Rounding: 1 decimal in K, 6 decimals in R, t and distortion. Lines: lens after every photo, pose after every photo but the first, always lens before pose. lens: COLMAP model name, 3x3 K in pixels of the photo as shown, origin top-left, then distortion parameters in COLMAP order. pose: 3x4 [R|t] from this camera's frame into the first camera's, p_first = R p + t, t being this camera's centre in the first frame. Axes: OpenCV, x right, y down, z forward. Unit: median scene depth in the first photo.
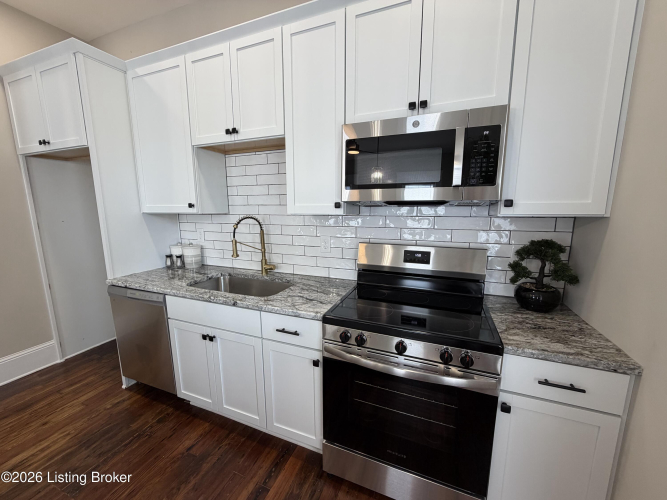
lens RADIAL K [[266.5, 0, 333.5], [0, 266.5, 250.0], [0, 0, 1]] dist [0.001061, 0.000155]
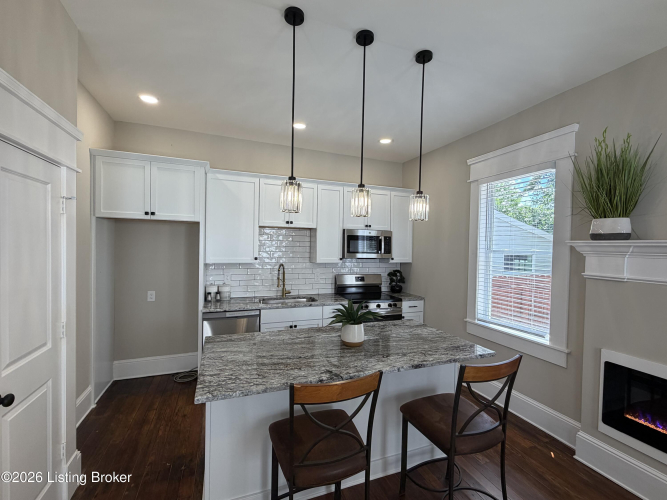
lens RADIAL K [[292.5, 0, 333.5], [0, 292.5, 250.0], [0, 0, 1]] dist [0.001143, -0.000107]
pose [[0.728170, 0.010498, 0.685316, -2.041067], [0.088677, 0.990036, -0.109388, 0.039729], [-0.679636, 0.140425, 0.719983, -0.973515]]
